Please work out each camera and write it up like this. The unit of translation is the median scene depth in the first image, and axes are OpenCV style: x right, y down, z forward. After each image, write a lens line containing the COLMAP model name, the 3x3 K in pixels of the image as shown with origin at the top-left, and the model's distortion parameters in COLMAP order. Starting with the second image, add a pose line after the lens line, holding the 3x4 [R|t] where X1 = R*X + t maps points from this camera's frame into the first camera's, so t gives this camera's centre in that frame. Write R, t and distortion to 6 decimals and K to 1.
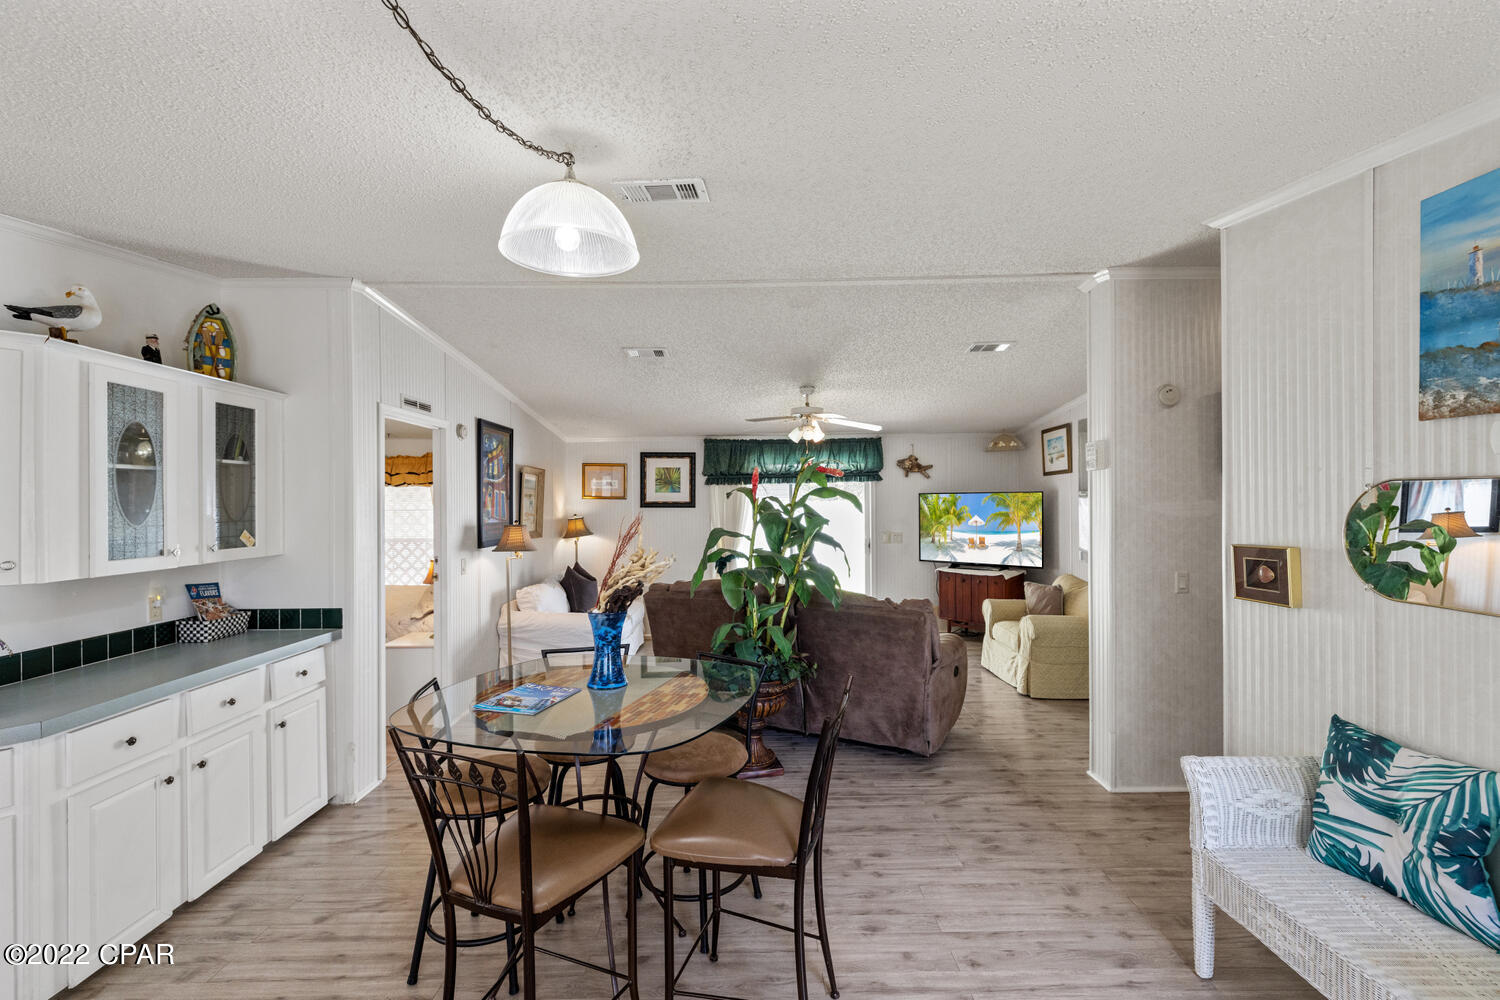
lens RADIAL K [[634.4, 0, 737.8], [0, 634.4, 501.2], [0, 0, 1]] dist [-0.000973, -0.000034]
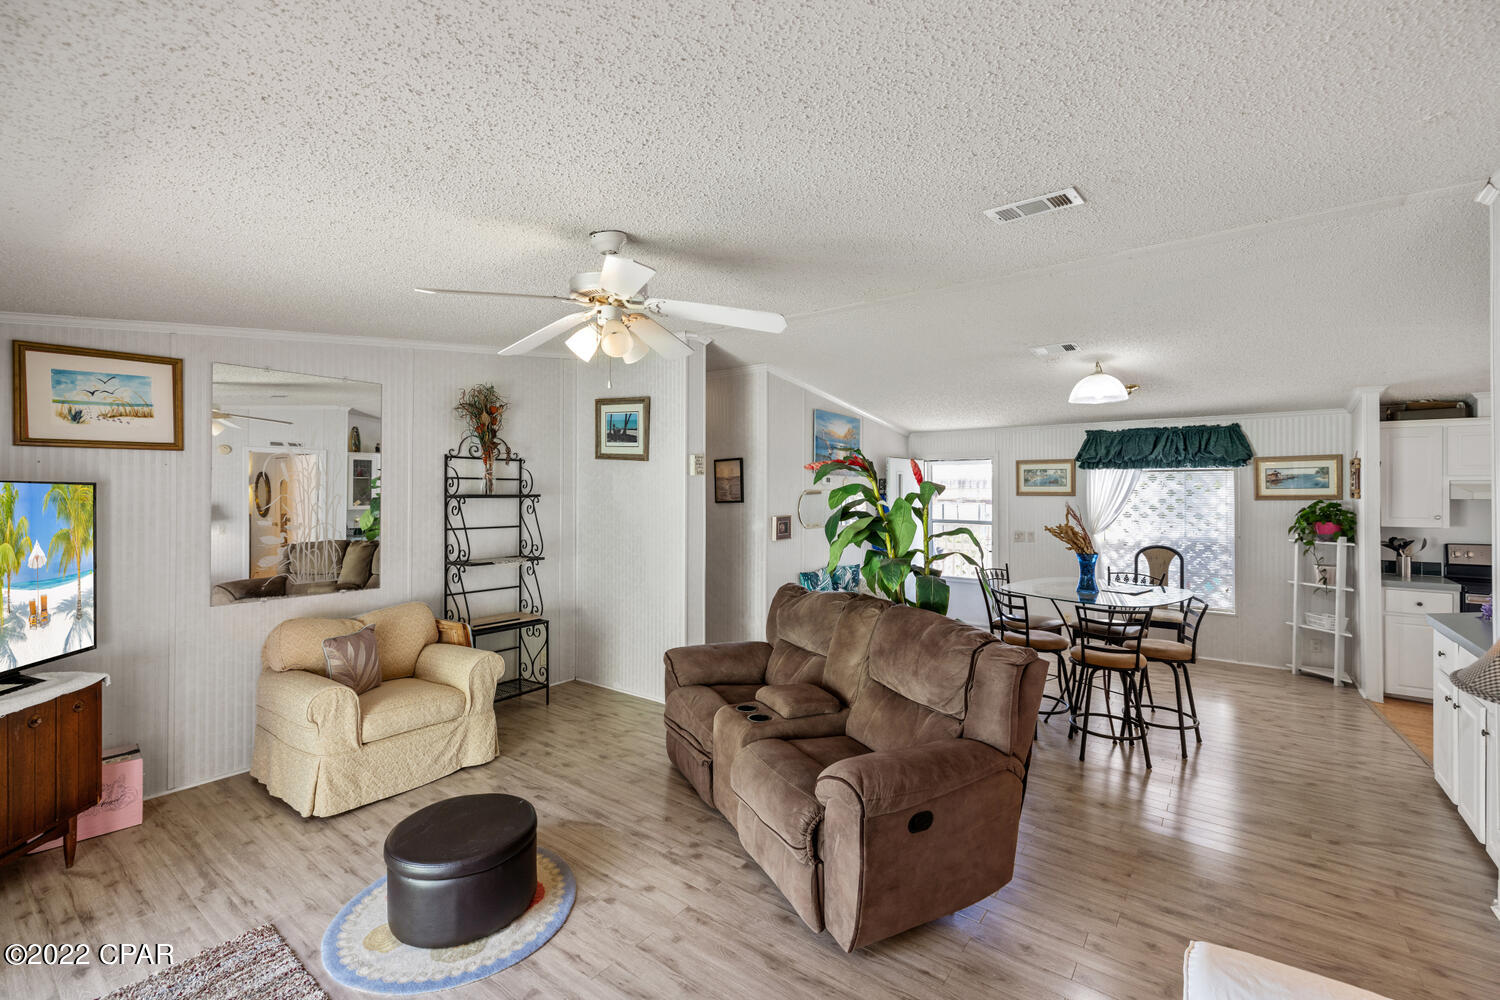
lens RADIAL K [[647.4, 0, 748.4], [0, 647.4, 489.9], [0, 0, 1]] dist [-0.001520, -0.000202]
pose [[-0.799754, 0.008188, 0.600272, -0.395387], [0.005530, 0.999965, -0.006271, -0.007934], [-0.600303, -0.001696, -0.799771, 2.222270]]
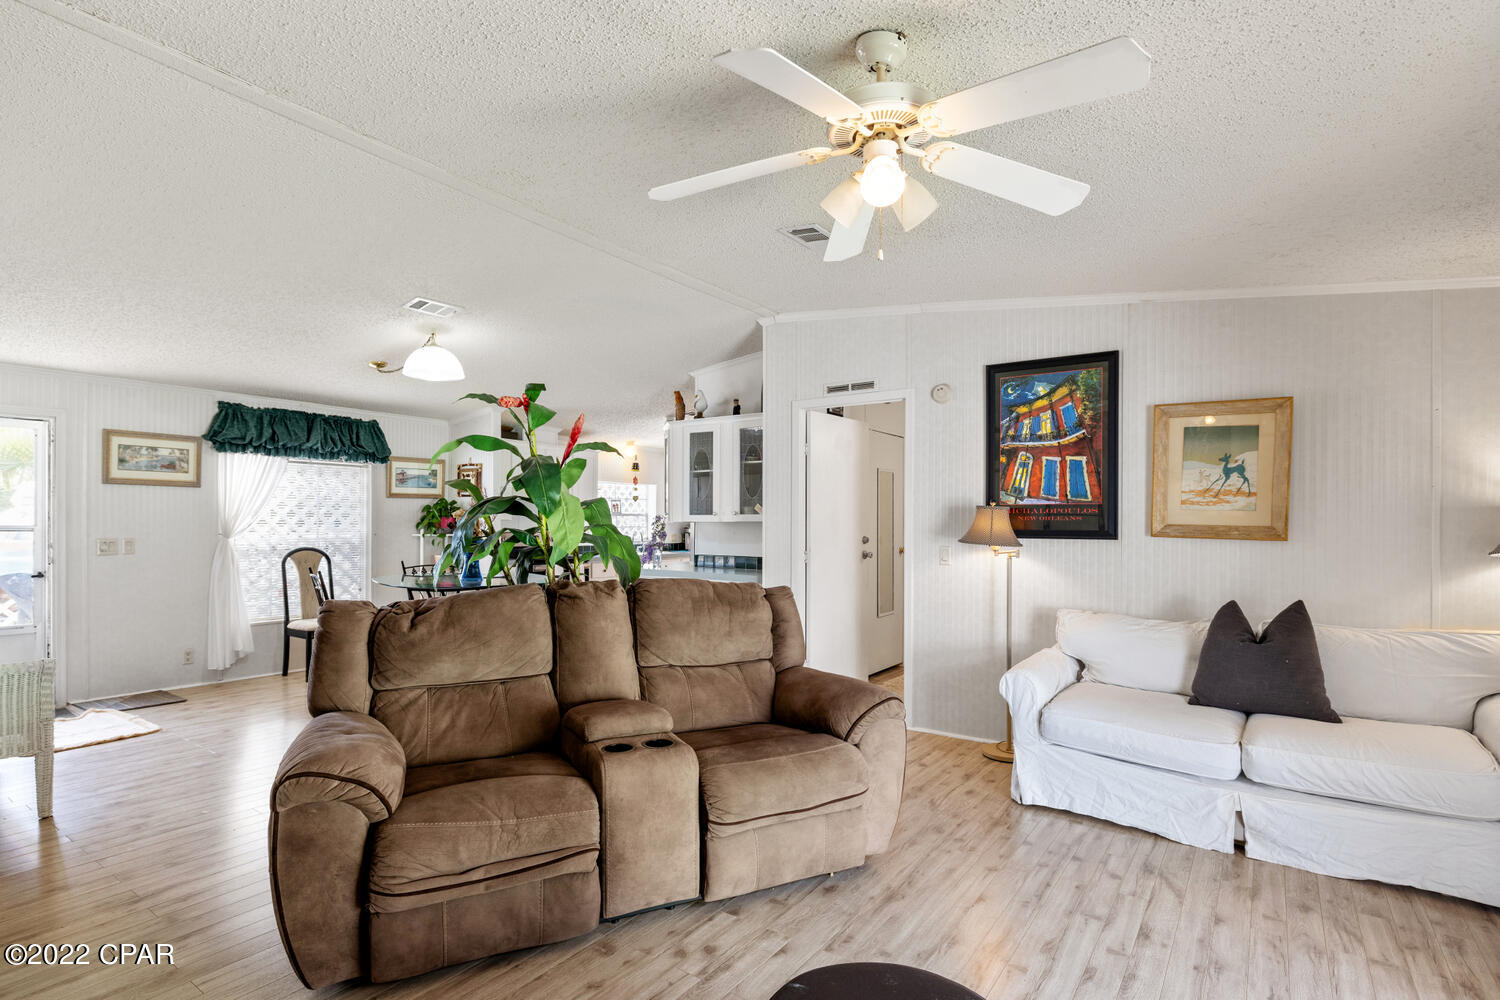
lens RADIAL K [[739.2, 0, 747.1], [0, 739.2, 522.9], [0, 0, 1]] dist [-0.000084, -0.000163]
pose [[-0.572524, 0.002650, -0.819884, 0.746960], [-0.000738, 0.999993, 0.003748, 0.084280], [0.819888, 0.002751, -0.572518, 1.979584]]
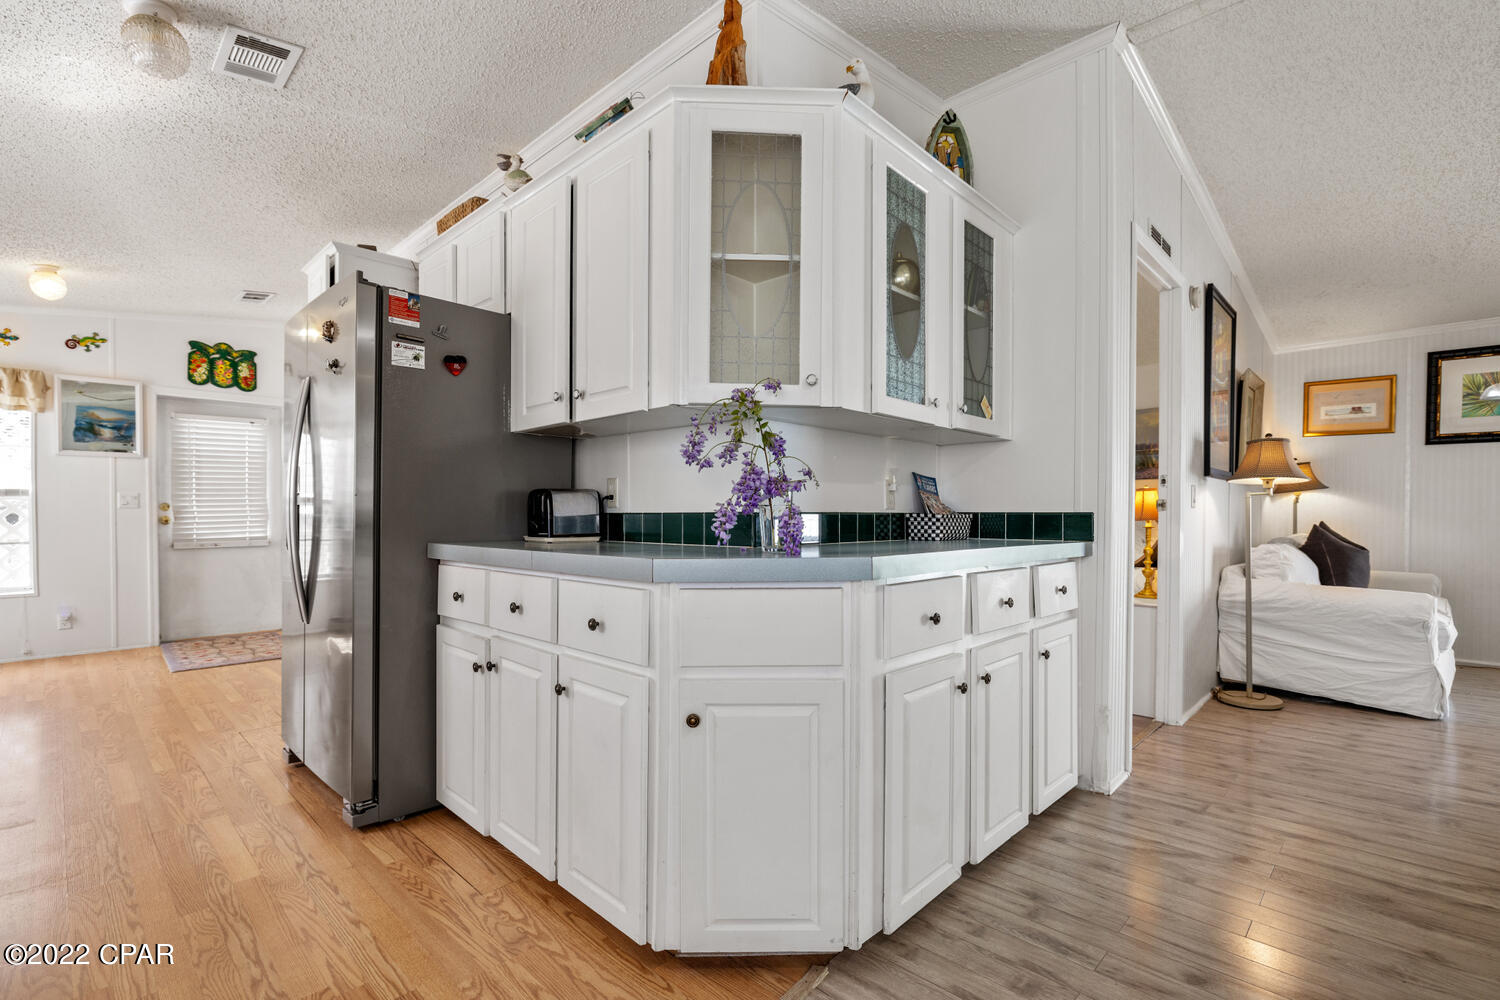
lens RADIAL K [[680.2, 0, 746.5], [0, 680.2, 521.8], [0, 0, 1]] dist [-0.007503, 0.000516]
pose [[0.718339, 0.015021, -0.695531, -0.399732], [-0.004649, 0.999848, 0.016791, 0.178109], [0.695678, -0.008828, 0.718299, 0.208141]]
